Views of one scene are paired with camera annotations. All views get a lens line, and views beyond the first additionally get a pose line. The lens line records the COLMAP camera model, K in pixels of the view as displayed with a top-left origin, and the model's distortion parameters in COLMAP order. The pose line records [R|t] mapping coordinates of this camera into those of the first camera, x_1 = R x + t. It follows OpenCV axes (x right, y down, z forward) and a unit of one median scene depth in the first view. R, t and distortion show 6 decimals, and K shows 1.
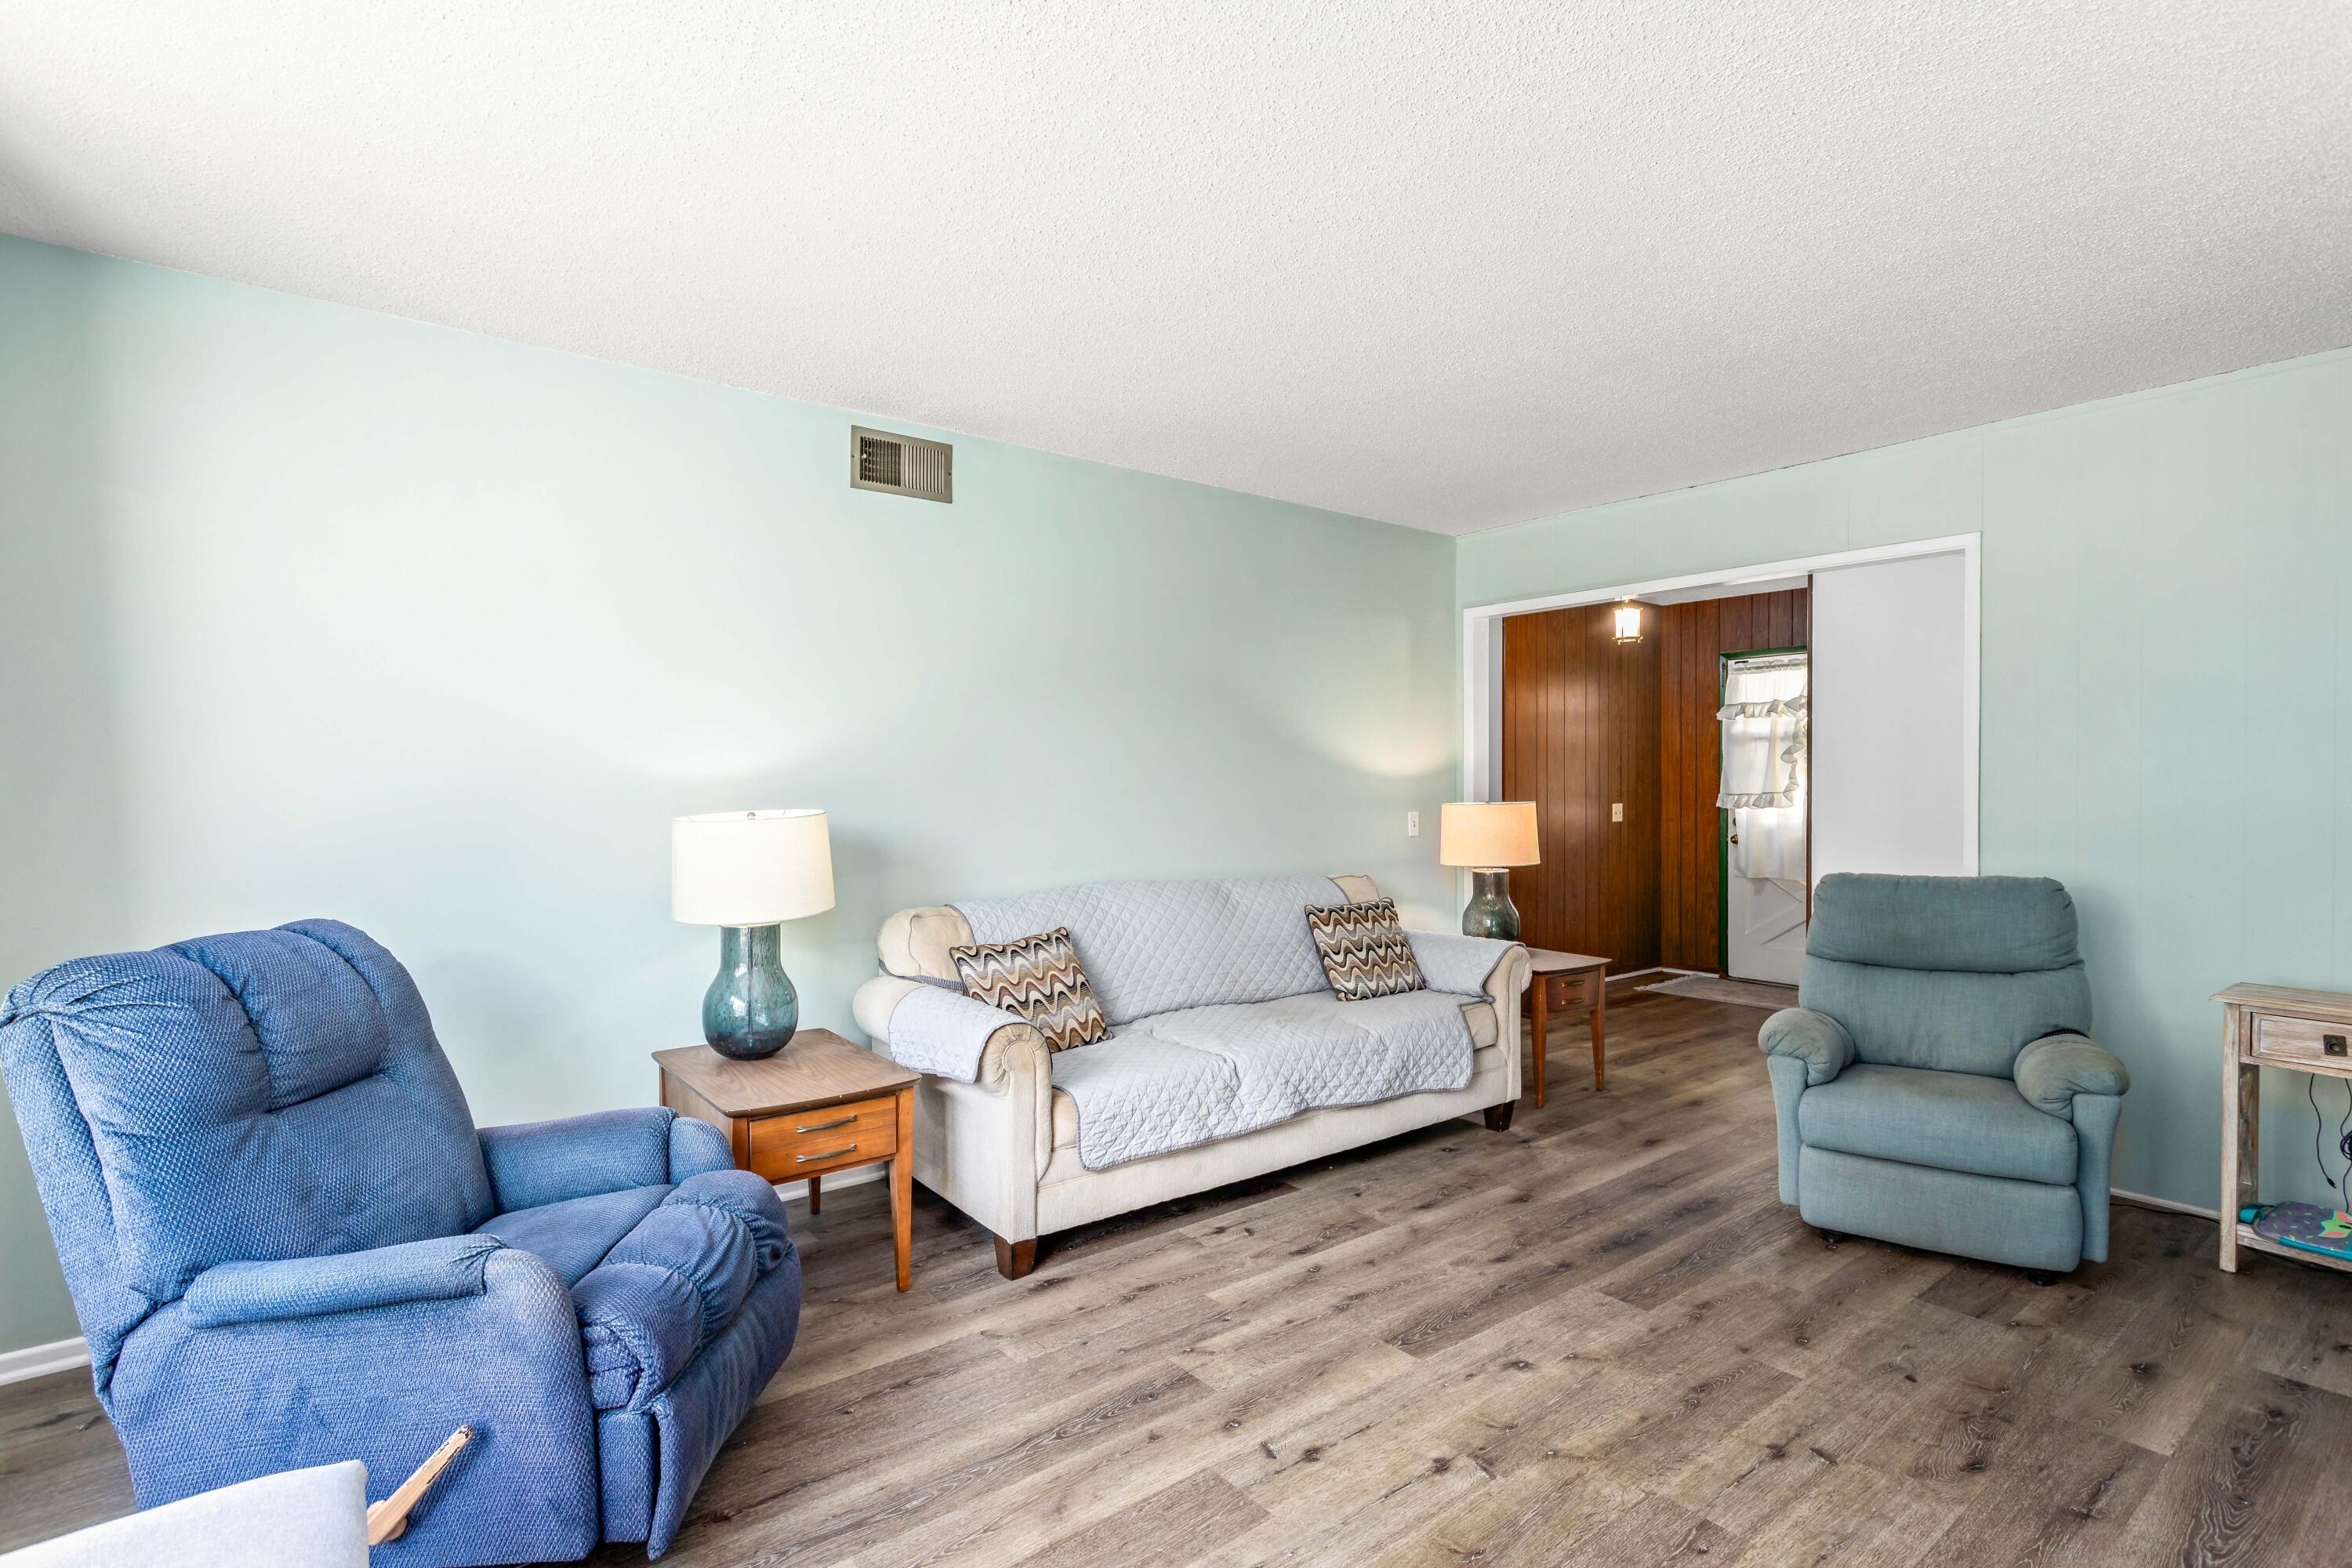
lens RADIAL K [[1127.2, 0, 1187.5], [0, 1127.2, 788.8], [0, 0, 1]] dist [0.000015, 0.000345]
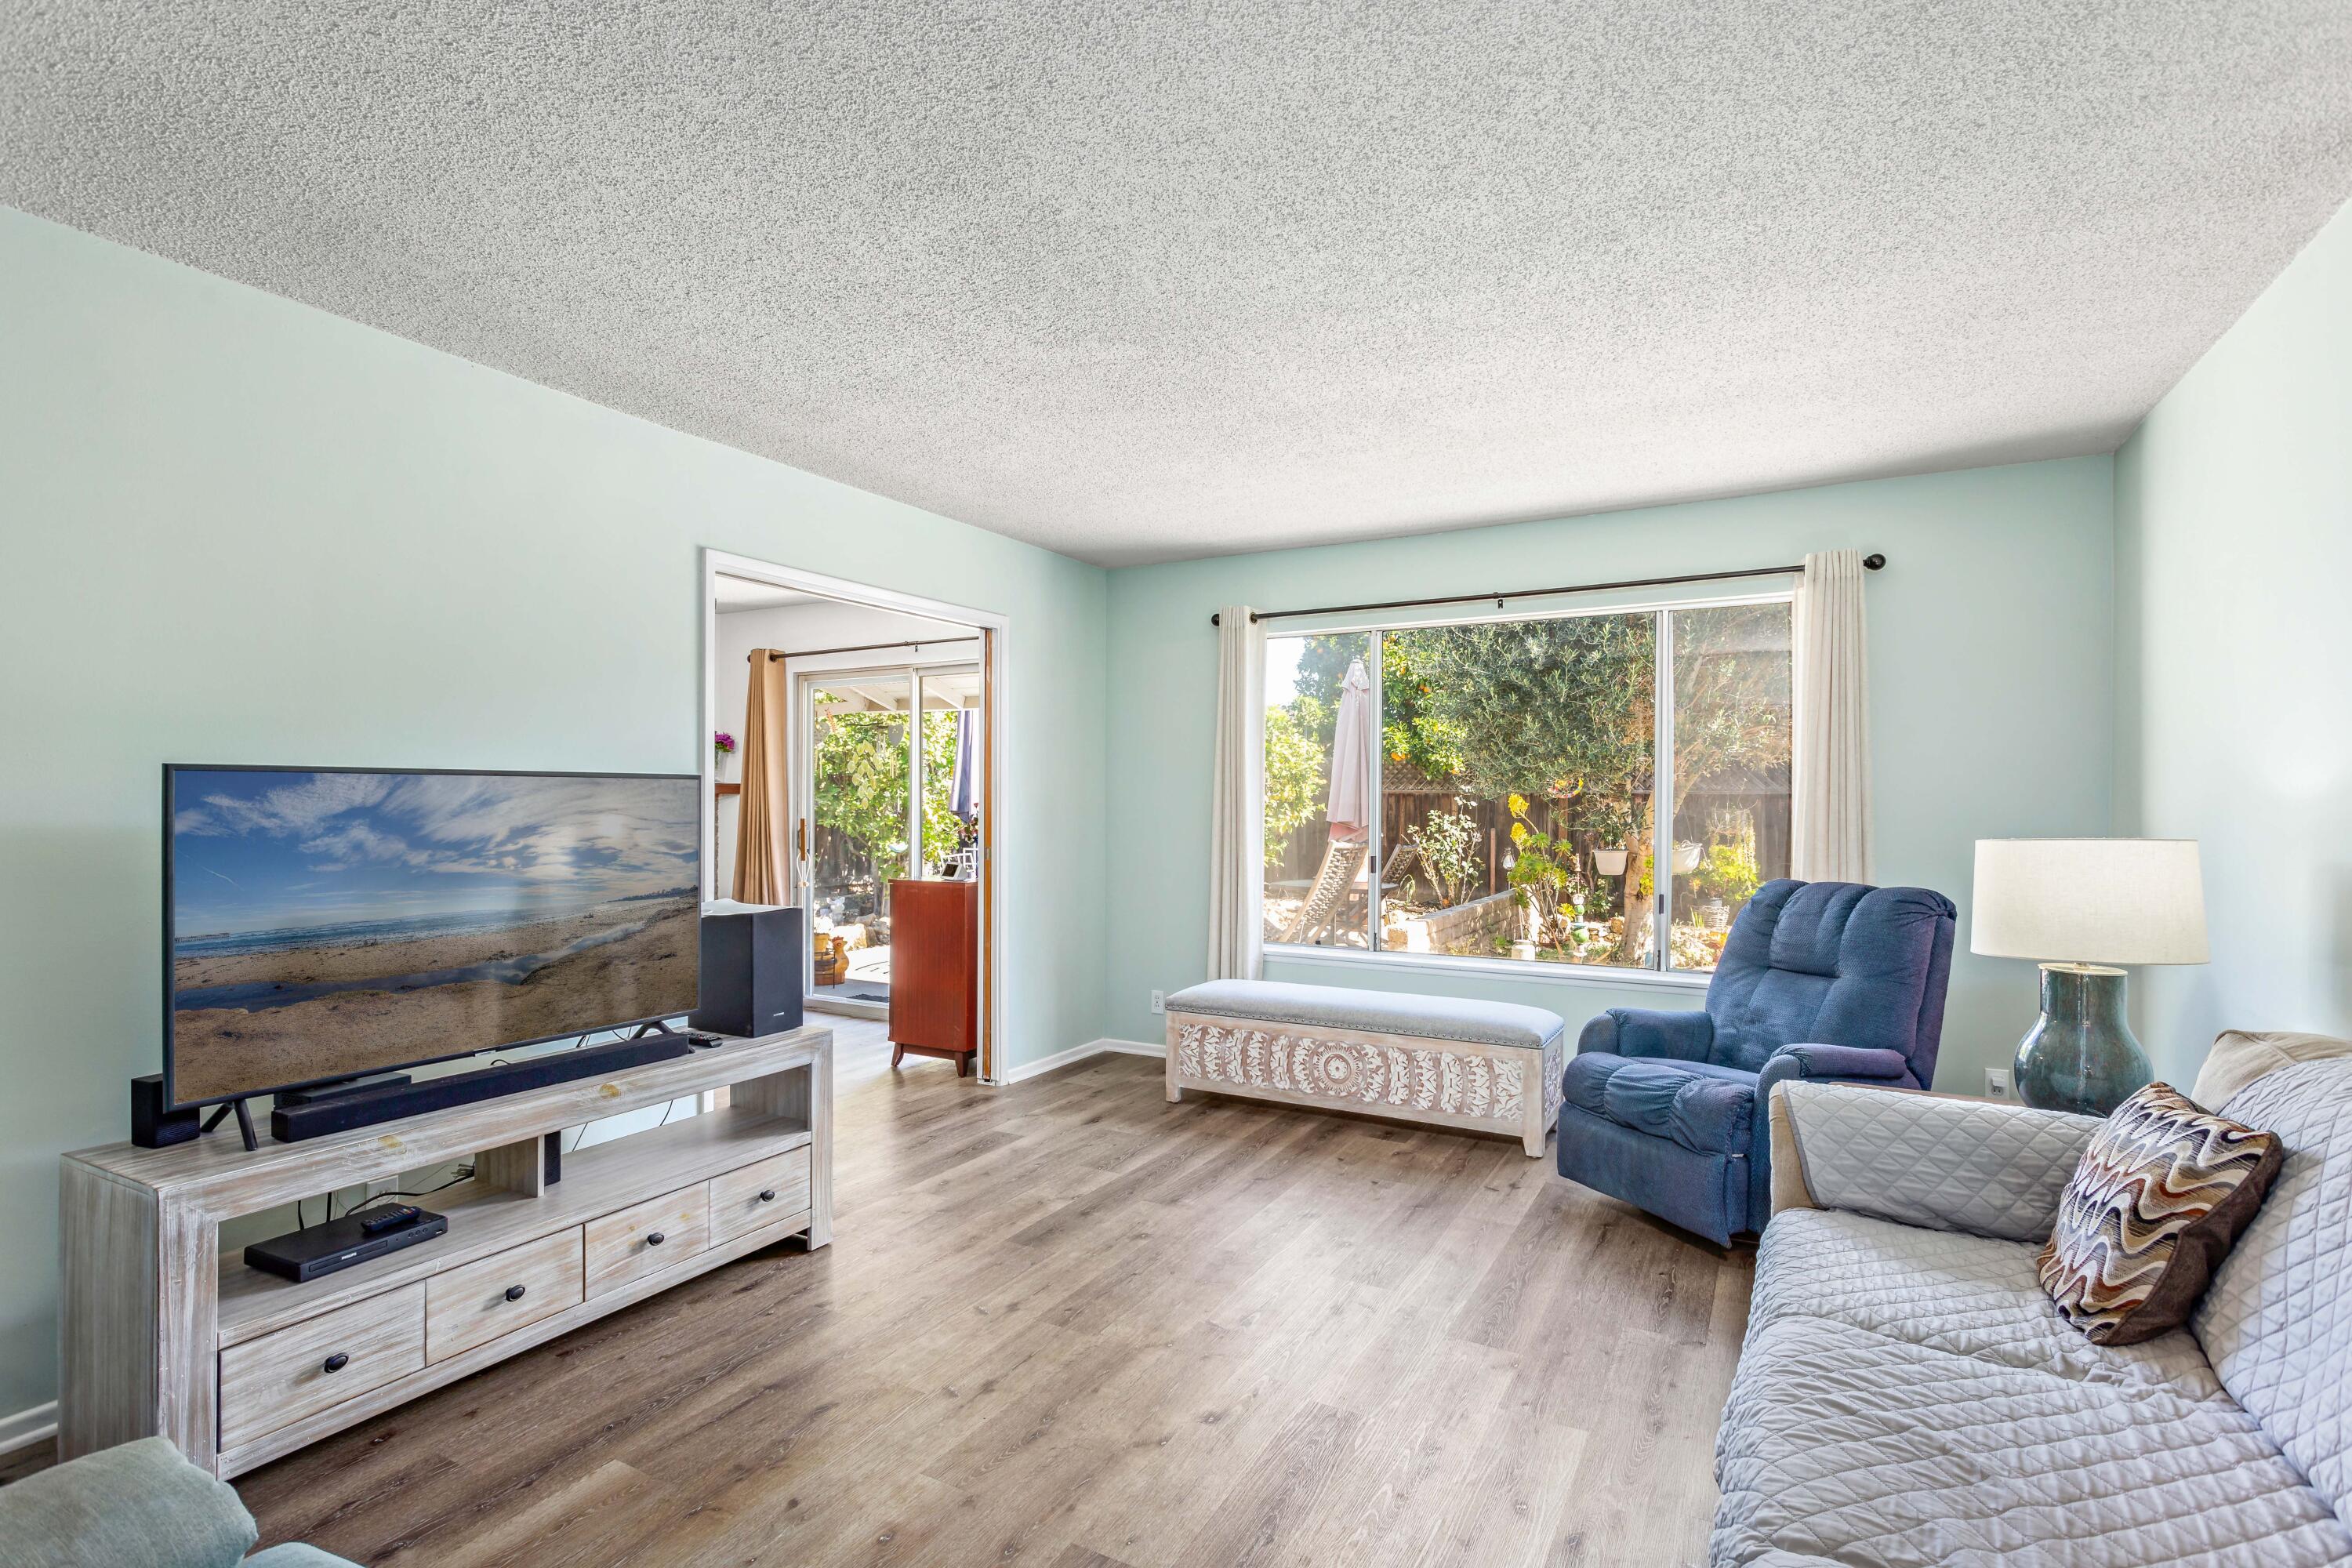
lens RADIAL K [[1127.2, 0, 1187.5], [0, 1127.2, 788.8], [0, 0, 1]] dist [0.000015, 0.000345]
pose [[-0.917082, -0.006456, -0.398647, 0.675227], [-0.007519, 0.999971, 0.001104, -0.019968], [0.398629, 0.004010, -0.917104, 1.803168]]
